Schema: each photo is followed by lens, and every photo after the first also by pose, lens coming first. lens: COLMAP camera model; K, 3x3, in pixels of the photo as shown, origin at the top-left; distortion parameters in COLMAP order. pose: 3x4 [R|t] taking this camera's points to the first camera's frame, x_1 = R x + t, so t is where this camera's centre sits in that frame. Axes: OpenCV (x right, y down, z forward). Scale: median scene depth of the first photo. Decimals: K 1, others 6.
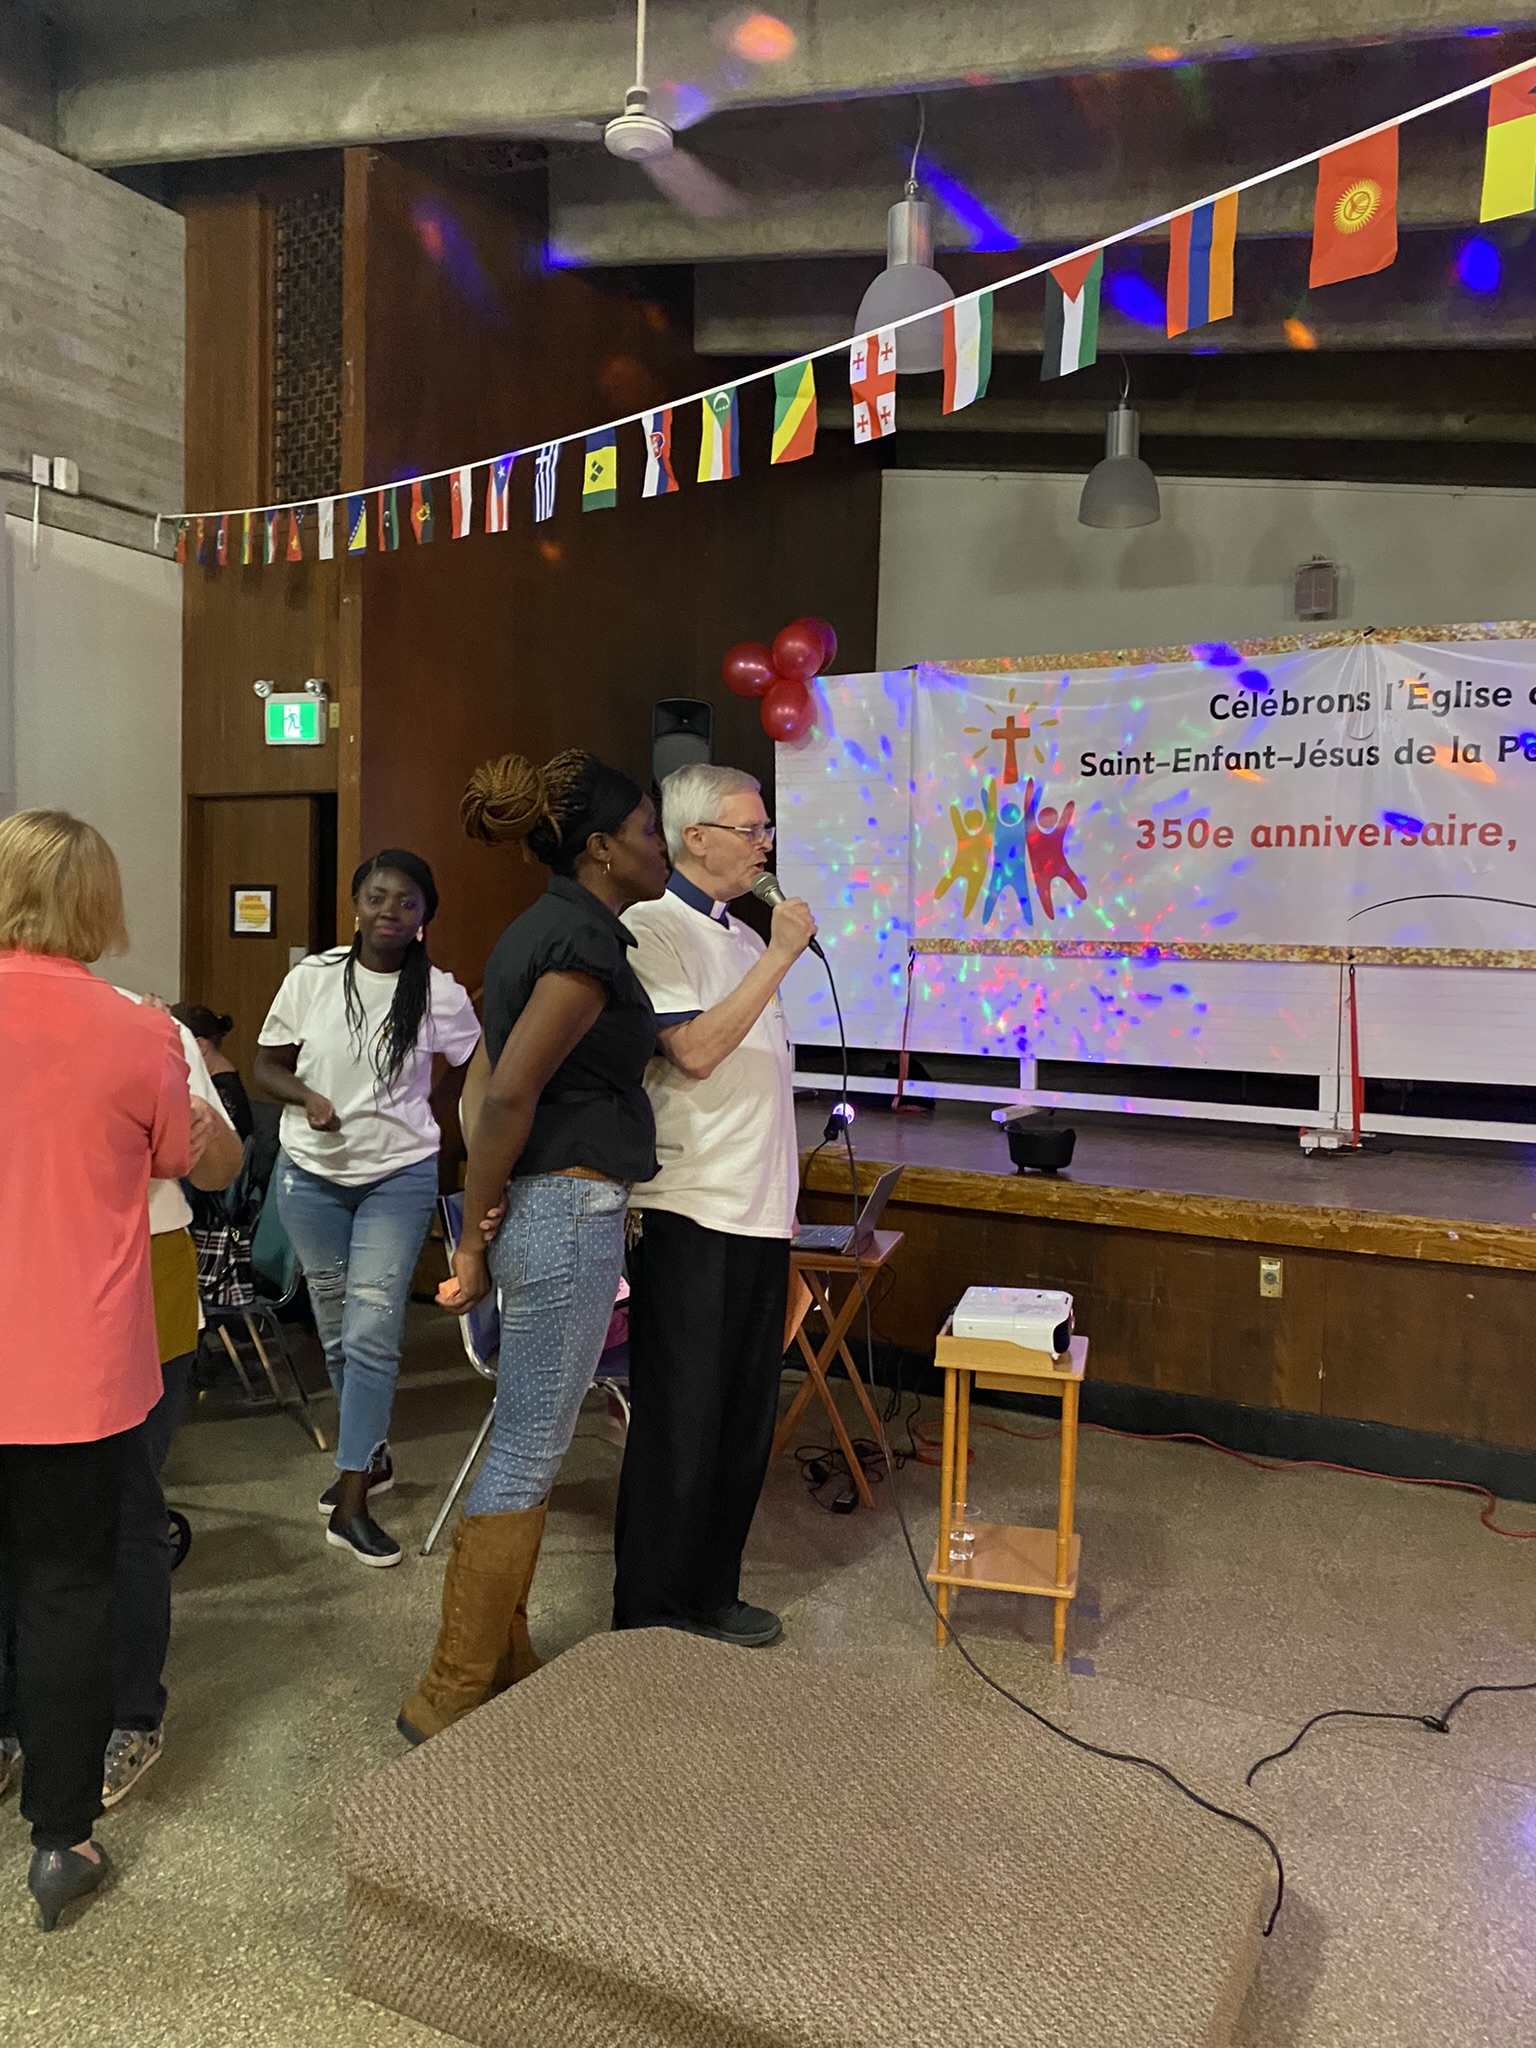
lens RADIAL K [[1522.9, 0, 775.2], [0, 1522.9, 1035.7], [0, 0, 1]] dist [0.041327, -0.045592]
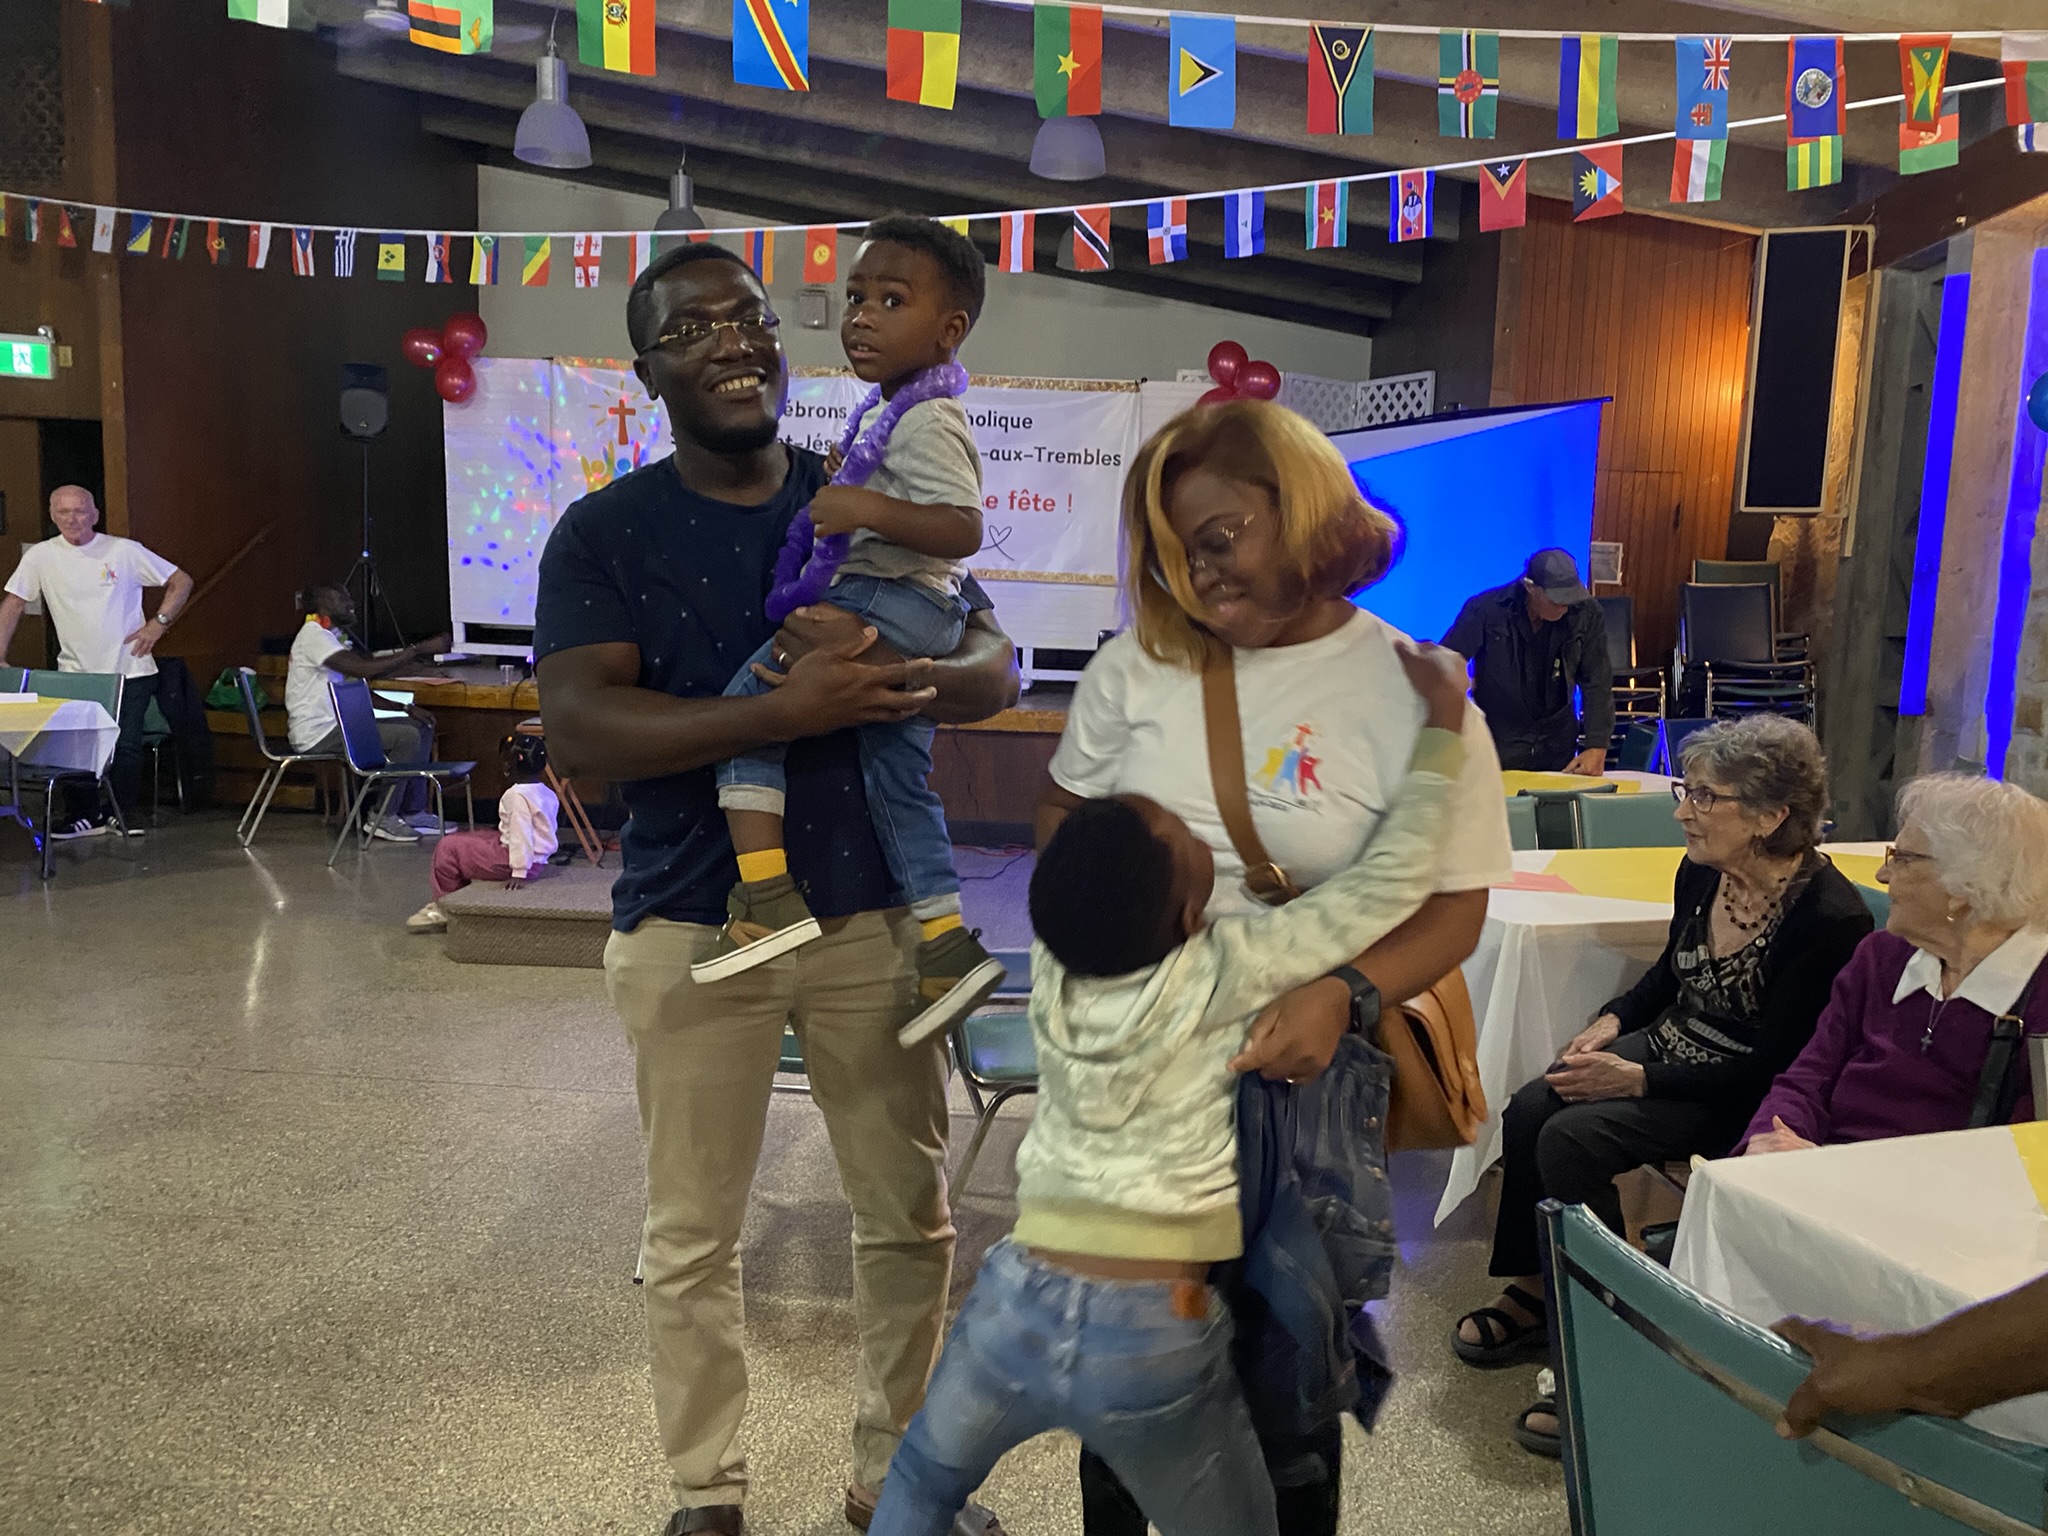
lens RADIAL K [[1522.9, 0, 1009.7], [0, 1522.9, 789.1], [0, 0, 1]] dist [0.041327, -0.045592]
pose [[0.897695, -0.046274, 0.438180, -0.192463], [0.004562, 0.995393, 0.095771, 0.029575], [-0.440593, -0.083974, 0.893771, -0.577669]]
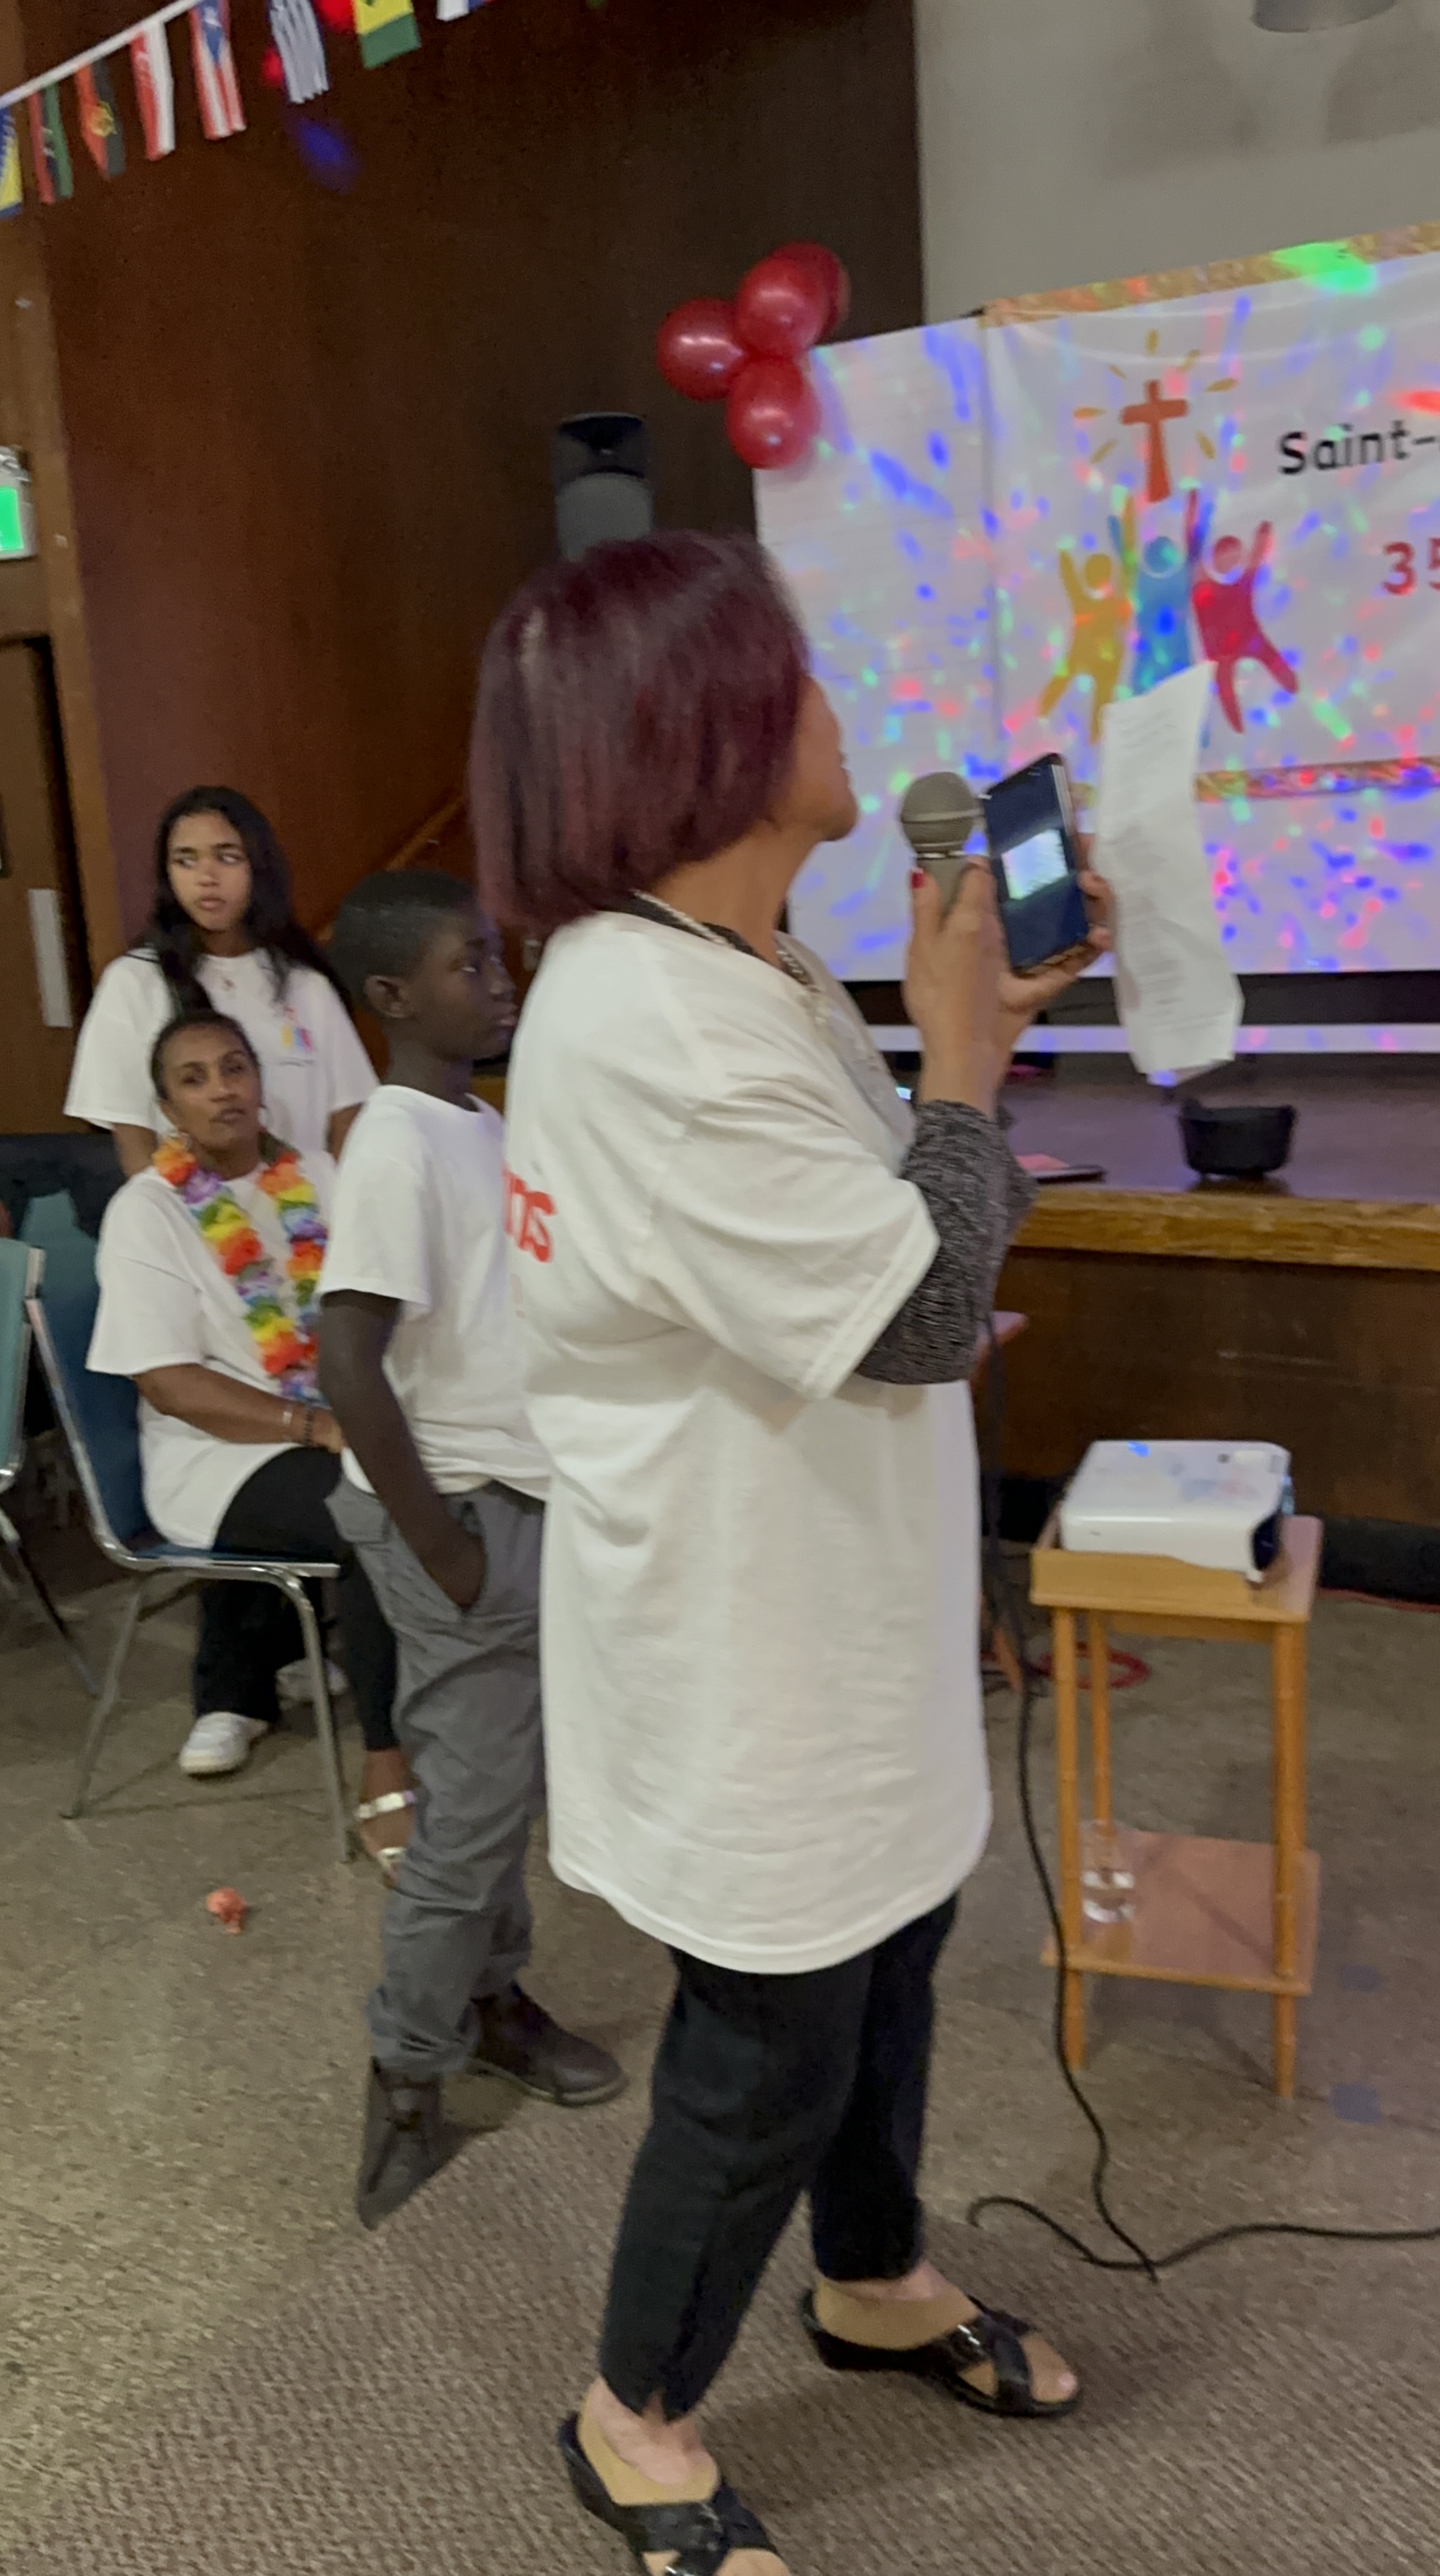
lens RADIAL K [[2158.3, 0, 691.4], [0, 2158.3, 1261.2], [0, 0, 1]] dist [0.063224, -0.083075]
pose [[0.993675, -0.074498, -0.084018, 0.026957], [0.086609, 0.984704, 0.151188, -0.021972], [0.071470, -0.157509, 0.984928, 0.129316]]
